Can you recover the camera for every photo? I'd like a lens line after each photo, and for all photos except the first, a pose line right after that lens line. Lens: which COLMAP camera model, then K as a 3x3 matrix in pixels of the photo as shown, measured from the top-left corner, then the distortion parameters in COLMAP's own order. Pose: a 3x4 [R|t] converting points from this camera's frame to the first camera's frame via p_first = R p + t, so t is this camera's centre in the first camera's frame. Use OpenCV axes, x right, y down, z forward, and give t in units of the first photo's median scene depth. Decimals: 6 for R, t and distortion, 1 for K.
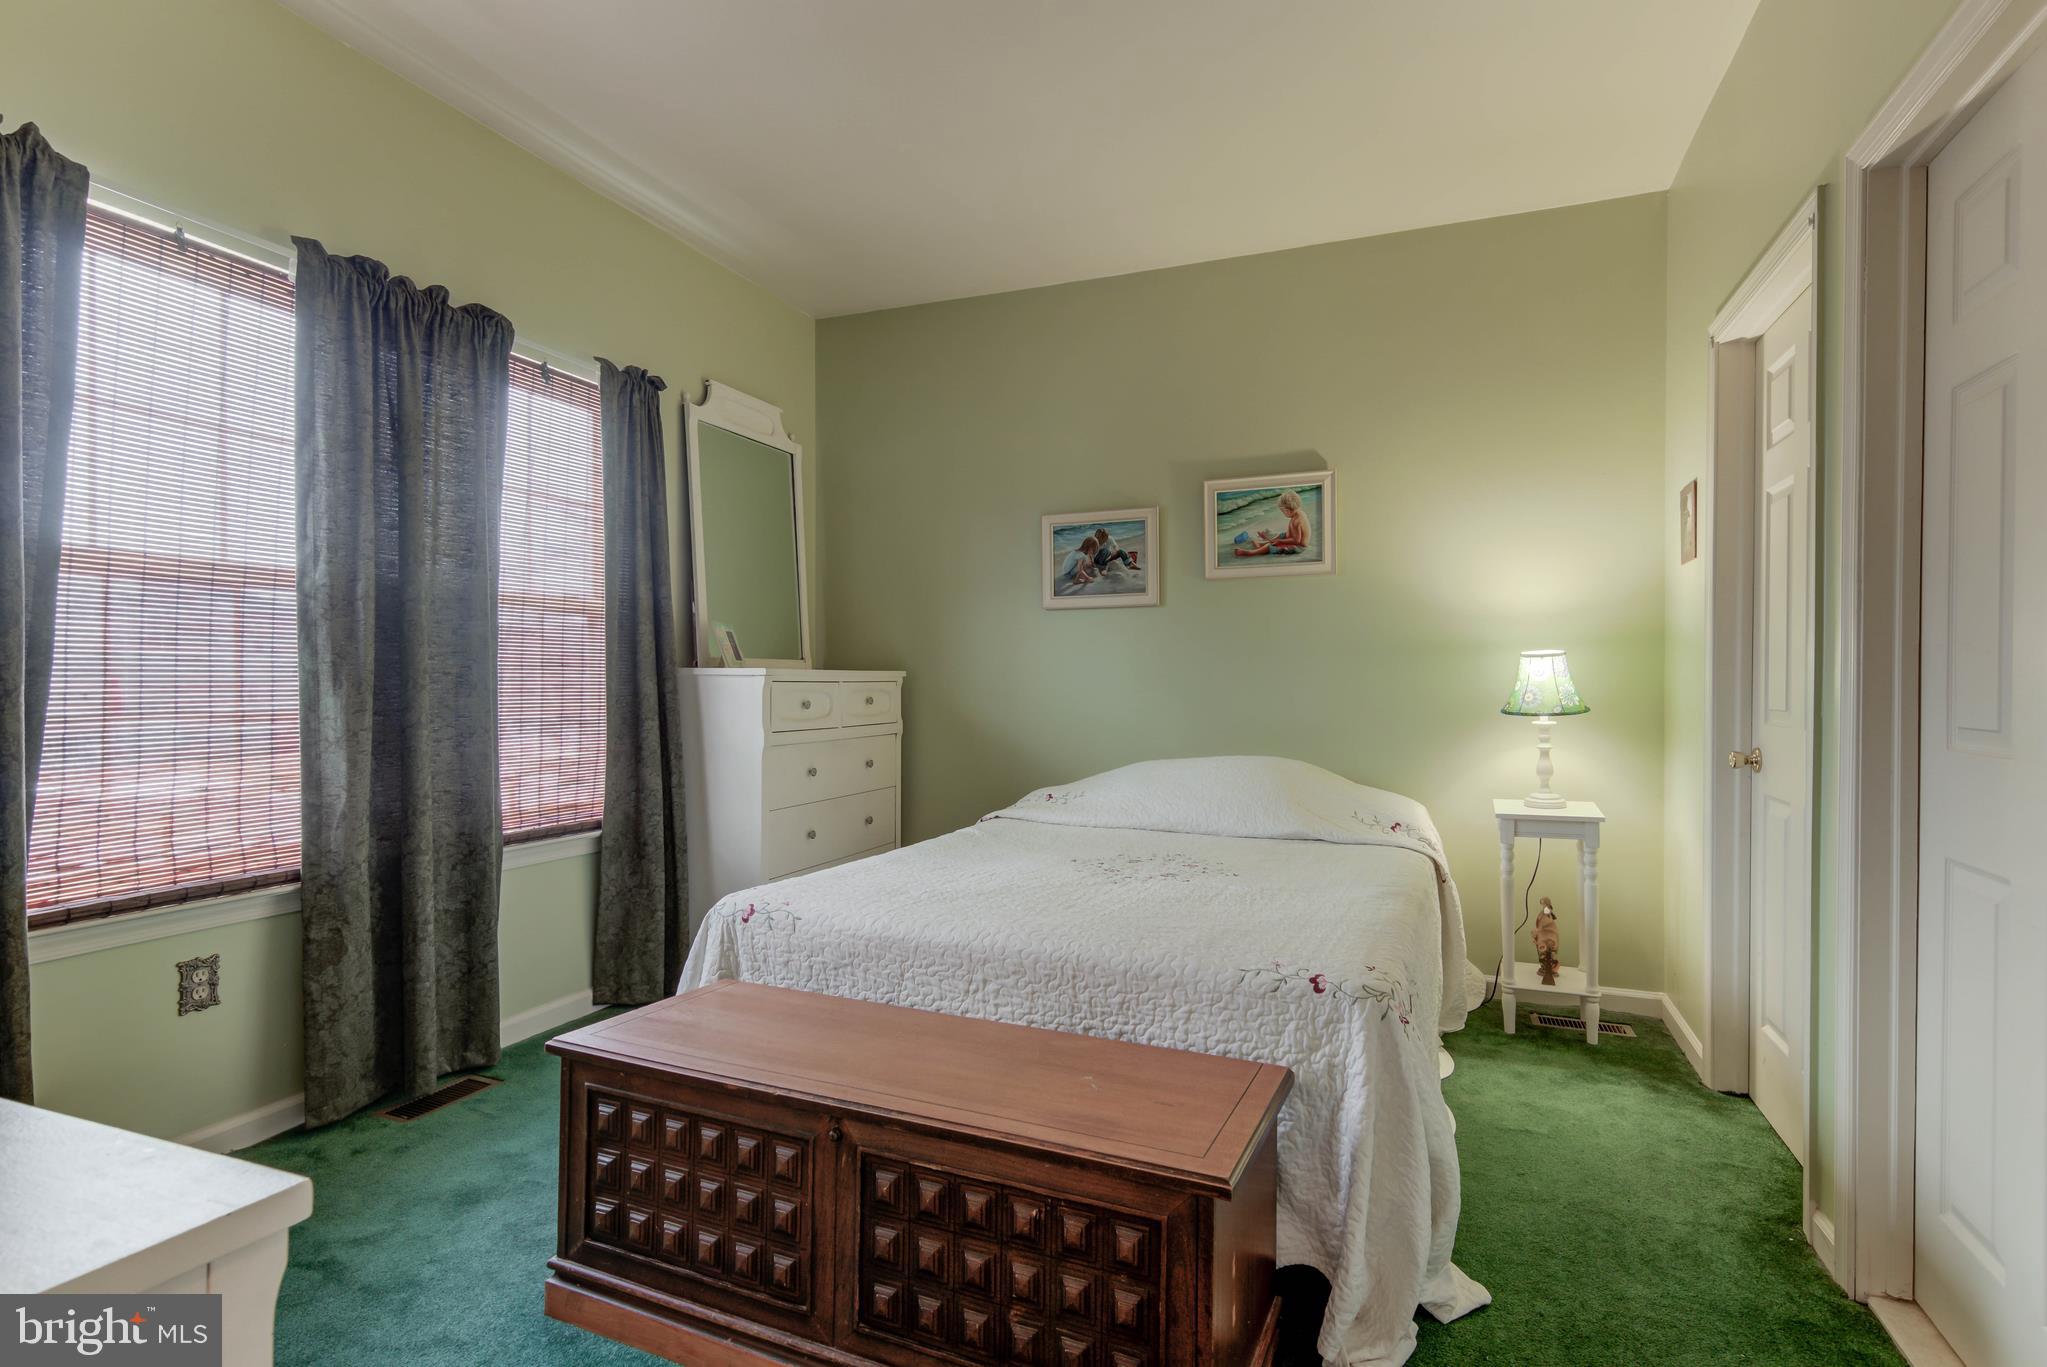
lens RADIAL K [[1027.9, 0, 1019.8], [0, 1027.9, 690.3], [0, 0, 1]] dist [0.016413, -0.001626]
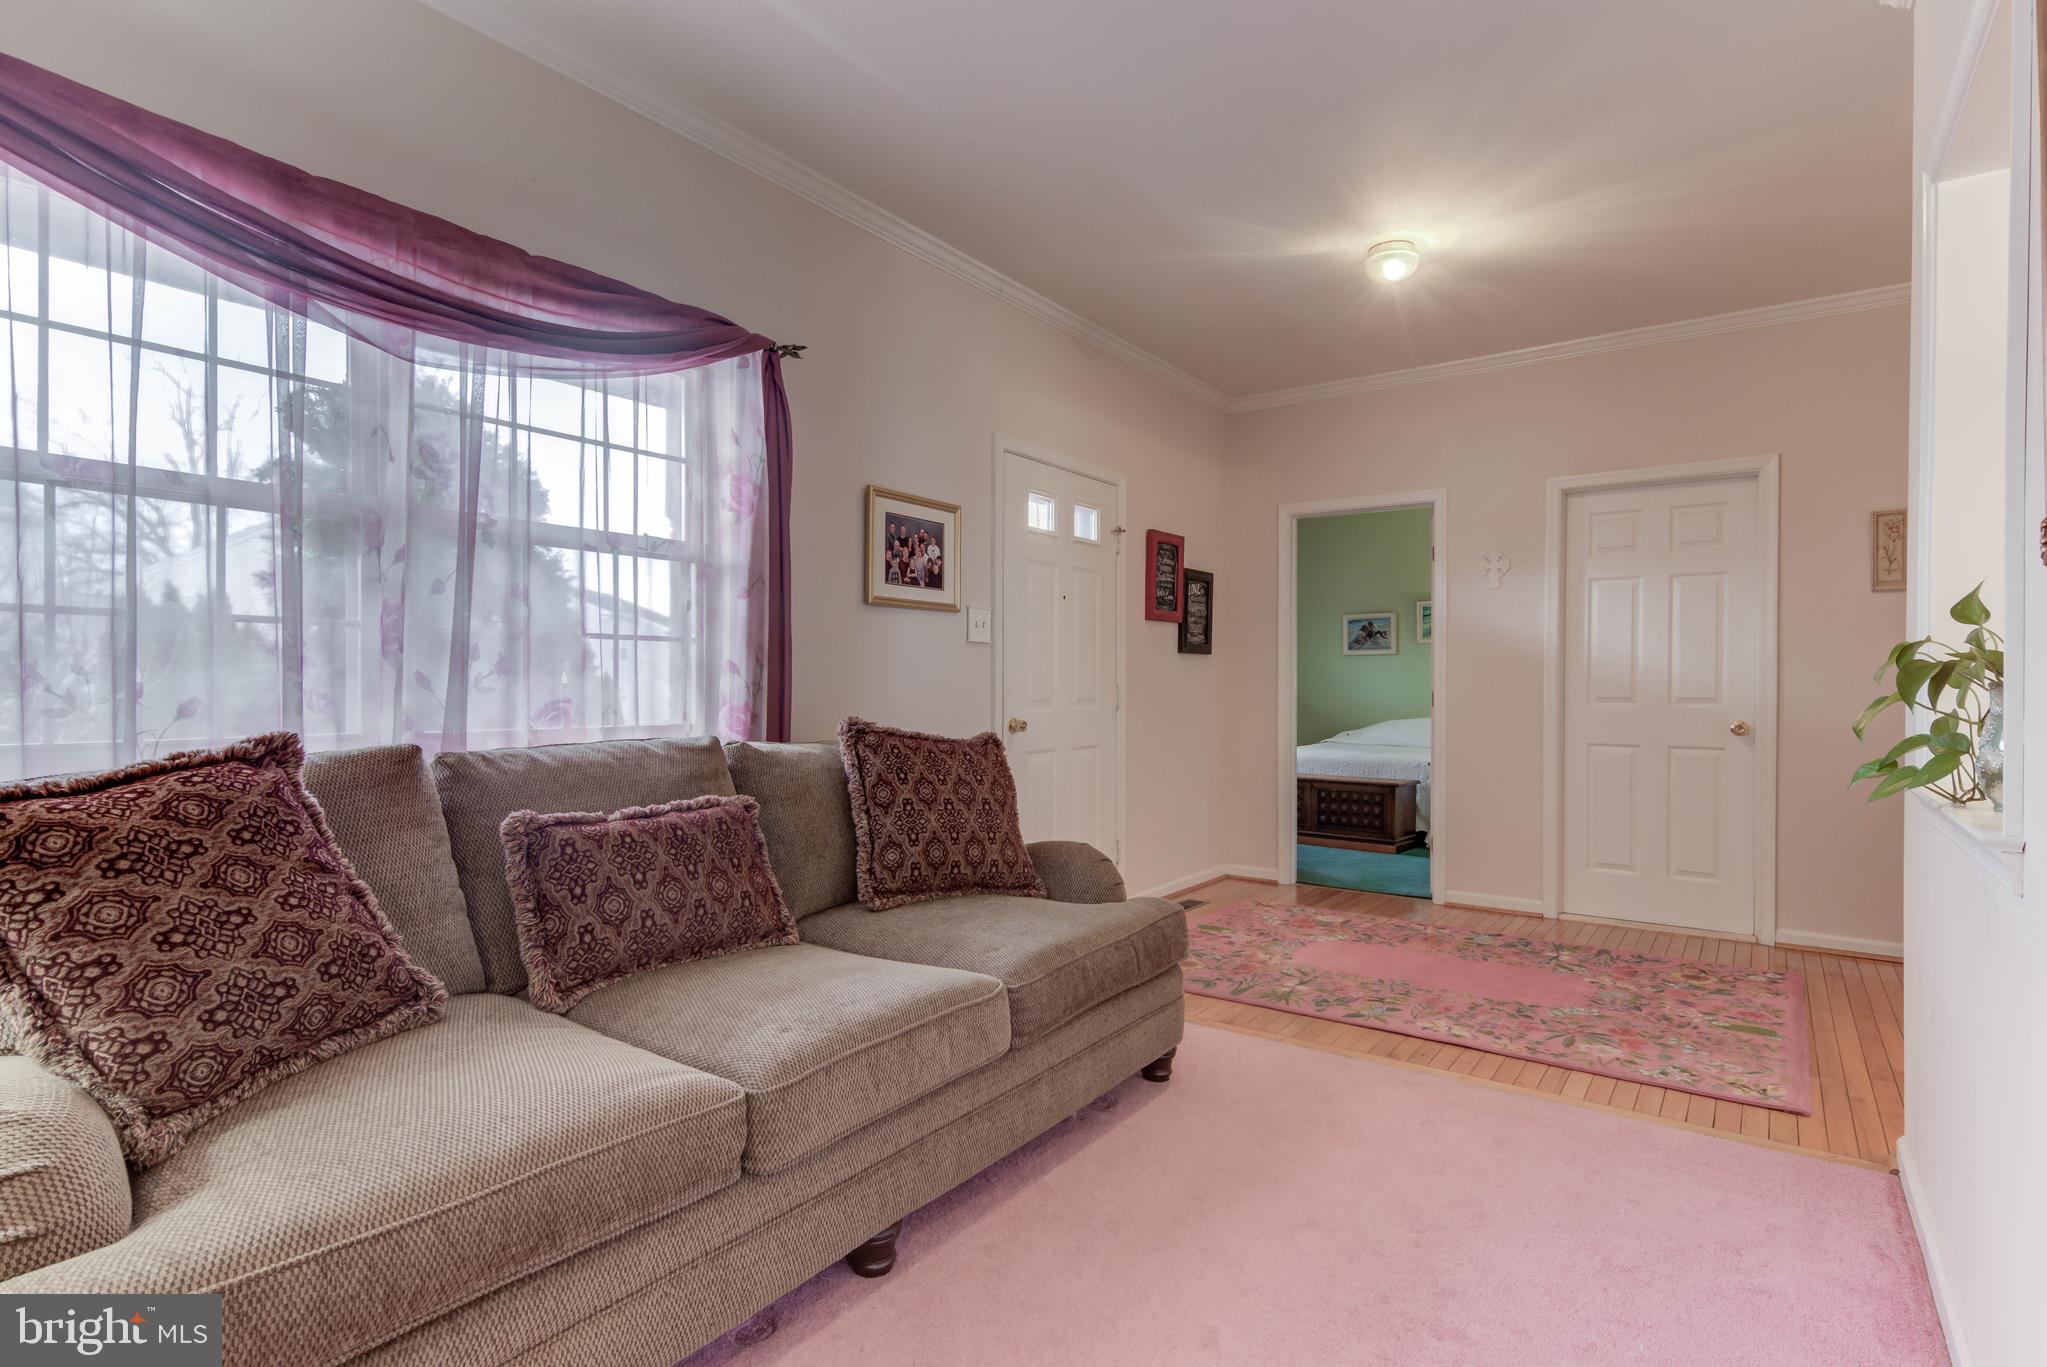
lens RADIAL K [[1027.9, 0, 1019.8], [0, 1027.9, 690.3], [0, 0, 1]] dist [0.016413, -0.001626]
pose [[0.970989, 0.007398, -0.239011, -0.173066], [-0.007459, 0.999972, 0.000650, 0.004234], [0.239009, 0.001152, 0.971017, -1.895499]]
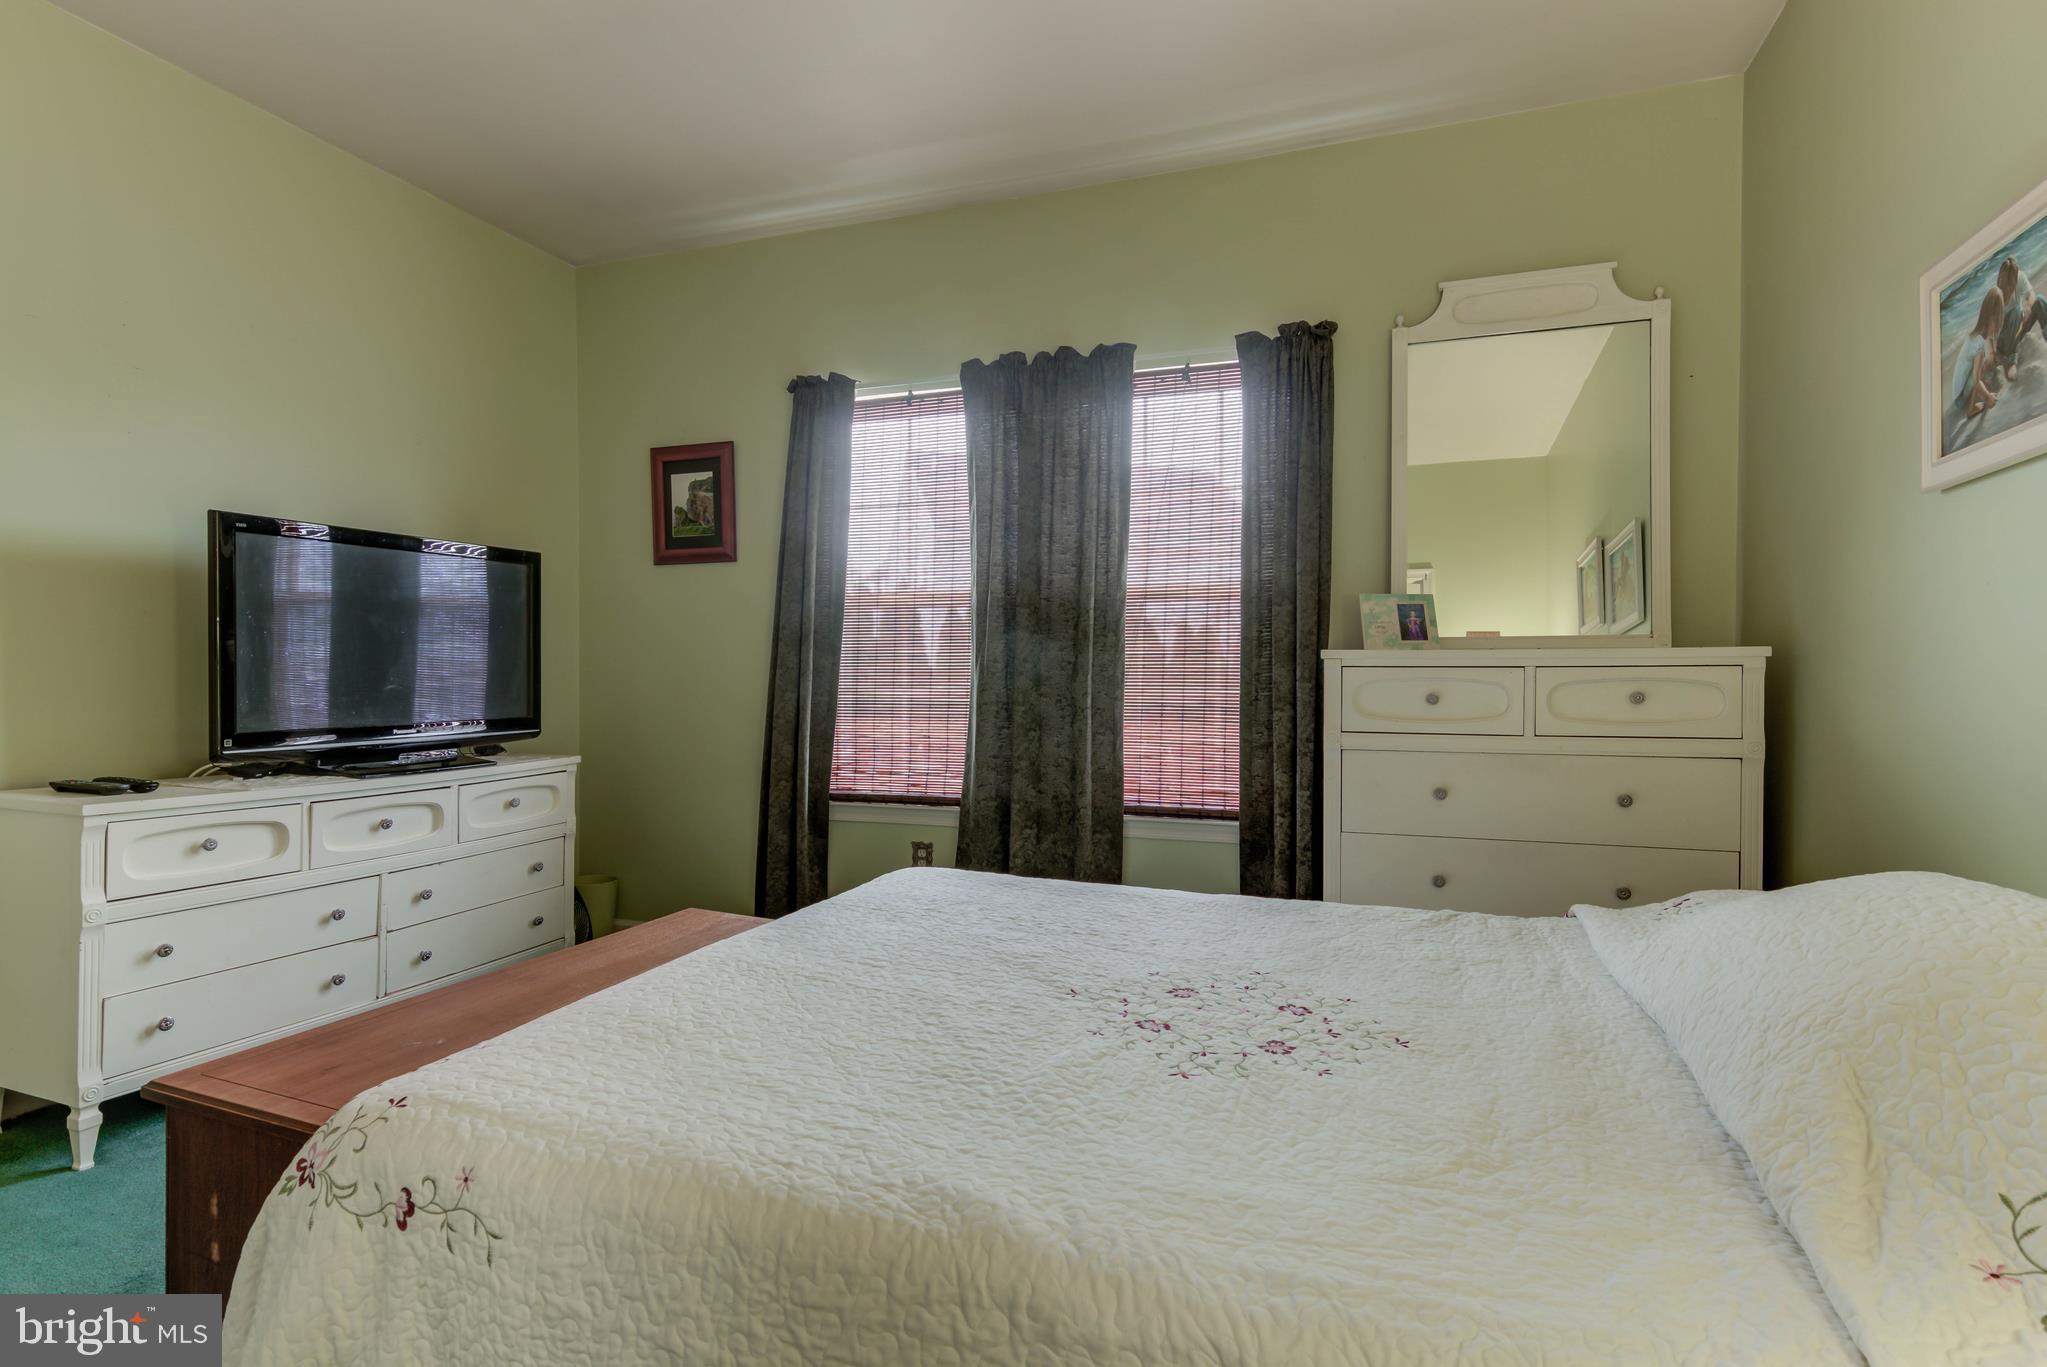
lens RADIAL K [[1046.1, 0, 1023.5], [0, 1046.1, 683.5], [0, 0, 1]] dist [0.001763, -0.000323]
pose [[0.030149, 0.004857, -0.999534, 0.586402], [-0.009584, 0.999944, 0.004570, 0.003813], [0.999499, 0.009442, 0.030194, 0.792413]]
